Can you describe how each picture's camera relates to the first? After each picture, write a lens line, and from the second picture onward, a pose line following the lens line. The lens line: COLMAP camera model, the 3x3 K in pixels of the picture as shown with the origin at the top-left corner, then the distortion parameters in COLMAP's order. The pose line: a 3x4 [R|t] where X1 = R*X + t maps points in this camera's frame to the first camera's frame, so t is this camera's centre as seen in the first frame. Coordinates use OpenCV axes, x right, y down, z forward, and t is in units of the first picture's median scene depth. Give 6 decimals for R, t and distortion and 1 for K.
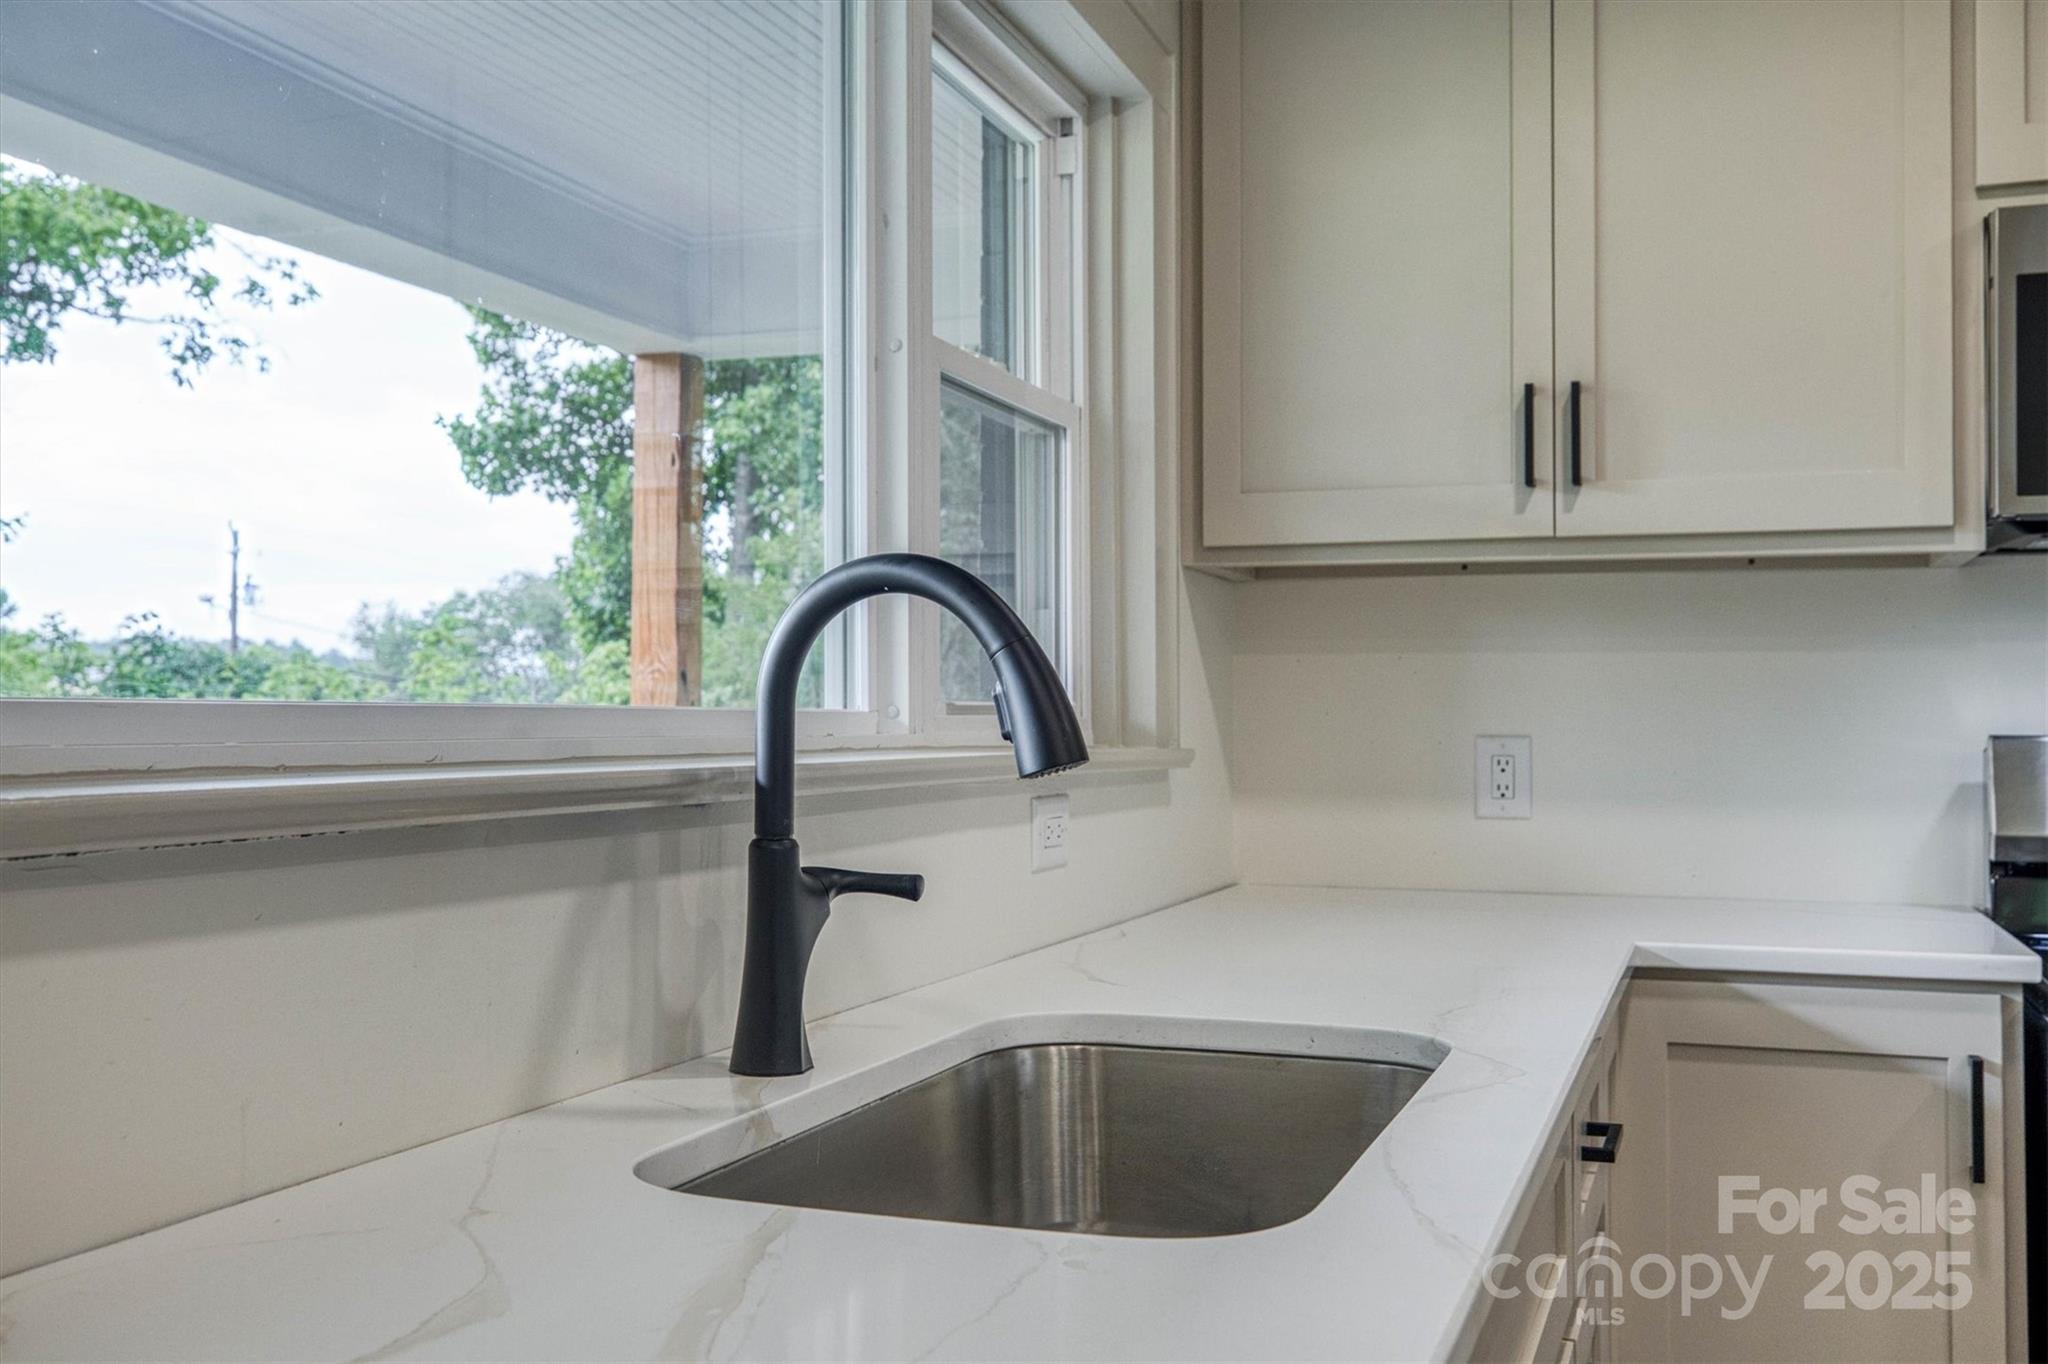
lens RADIAL K [[1833.5, 0, 1085.9], [0, 1833.5, 710.8], [0, 0, 1]] dist [0.004229, 0.010039]
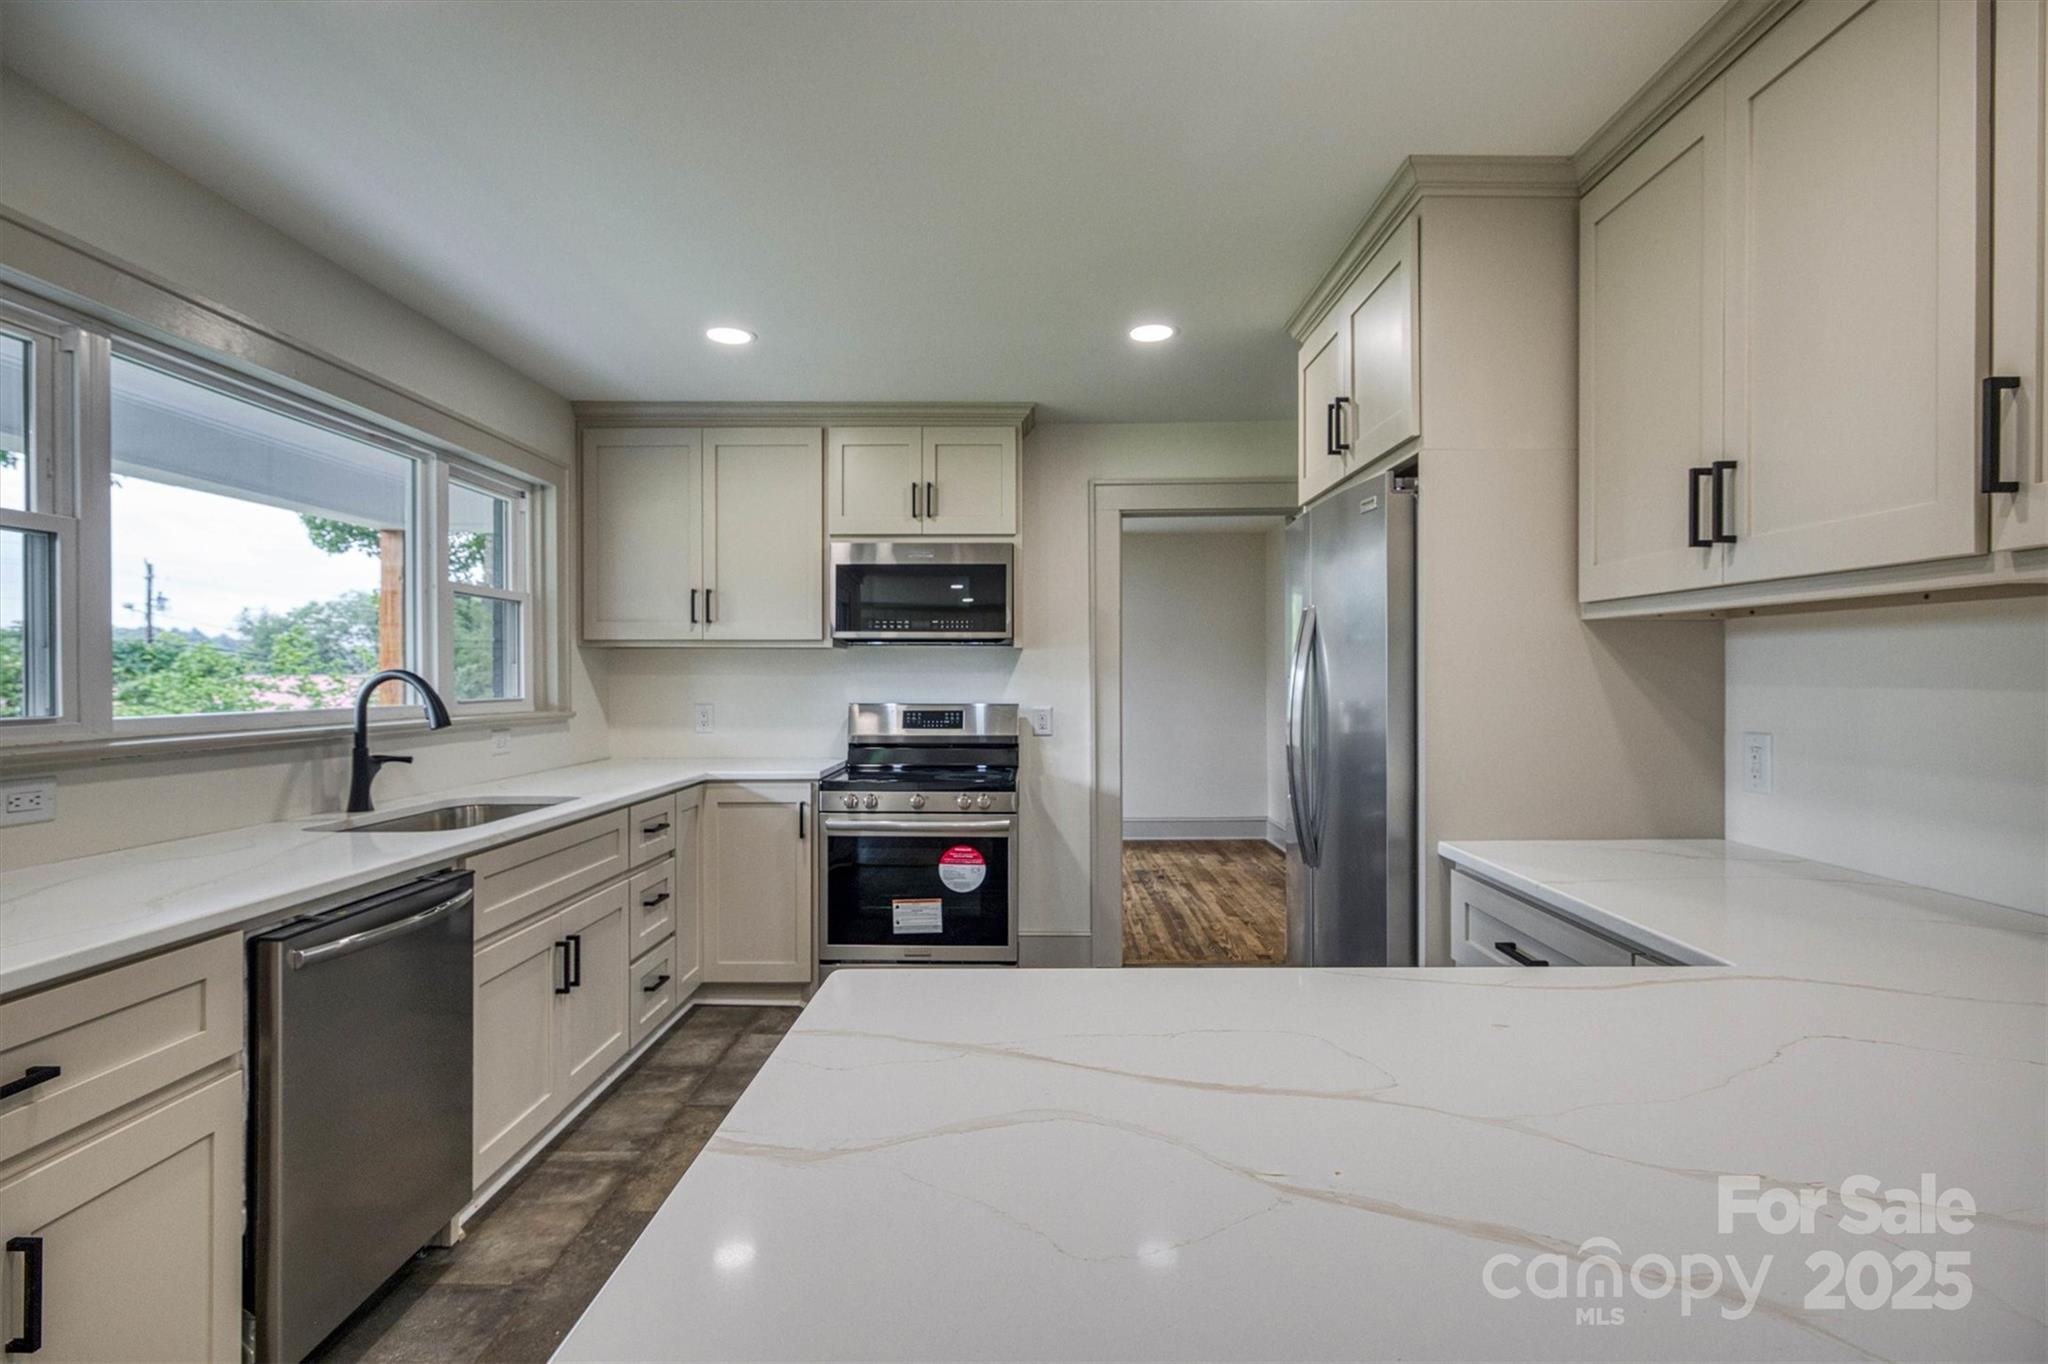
lens RADIAL K [[957.1, 0, 1024.0], [0, 957.1, 682.0], [0, 0, 1]] dist [-0.000147, -0.000199]
pose [[0.953214, -0.007020, 0.302214, 0.278568], [0.002956, 0.999899, 0.013902, -0.044915], [-0.302281, -0.012358, 0.953139, -0.654711]]
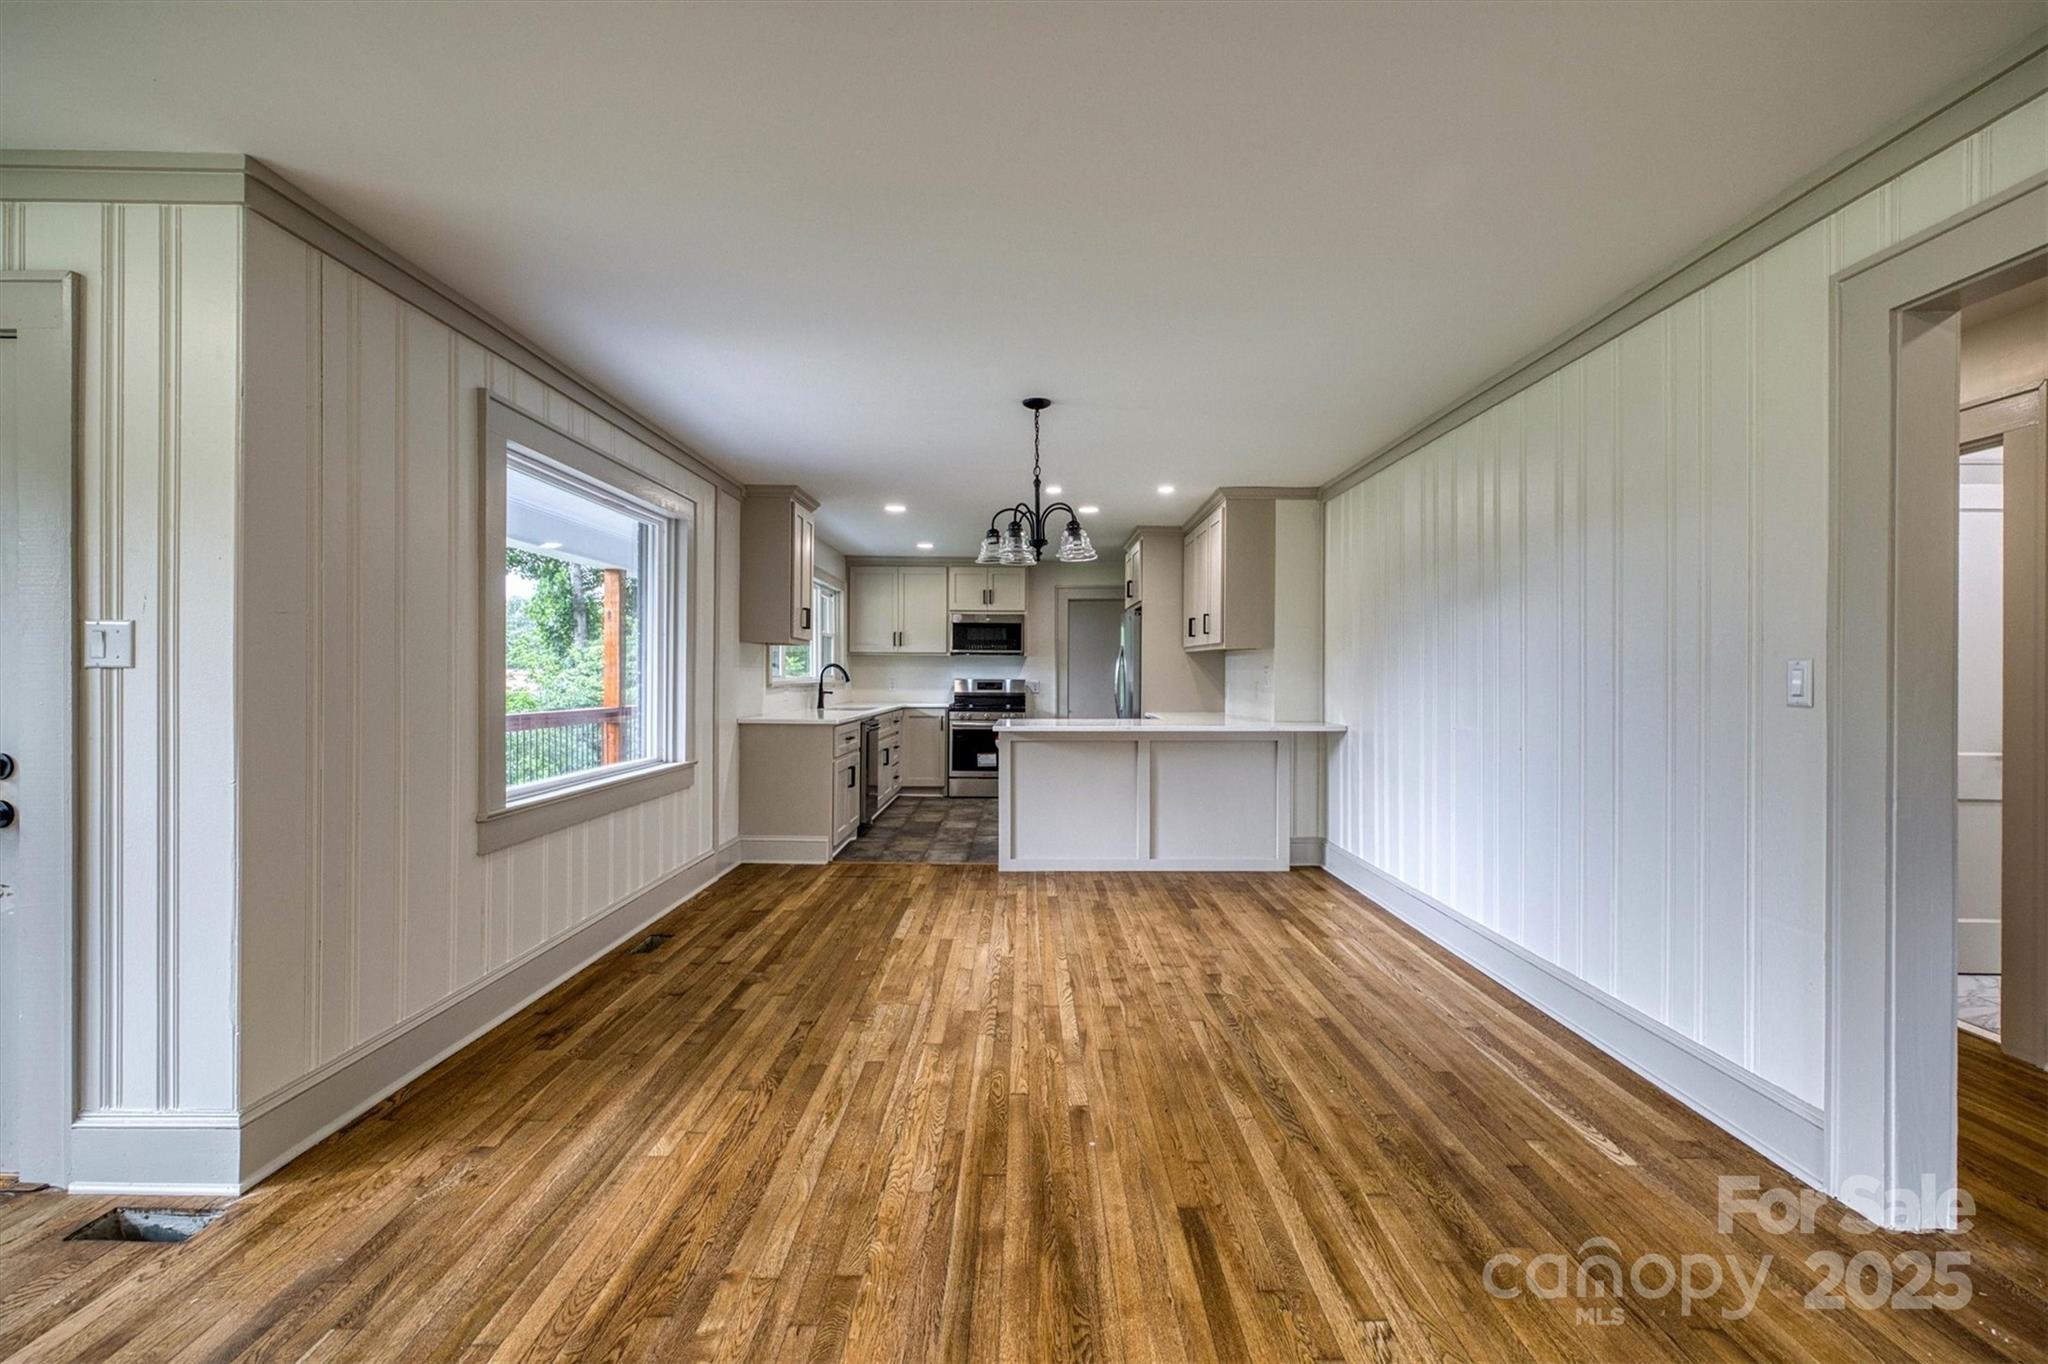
lens RADIAL K [[867.9, 0, 1024.0], [0, 867.9, 682.0], [0, 0, 1]] dist [0.001115, 0.000138]
pose [[0.946790, -0.001875, 0.321847, -0.389659], [-0.003773, 0.999850, 0.016922, -0.035613], [-0.321831, -0.017236, 0.946640, -2.473019]]
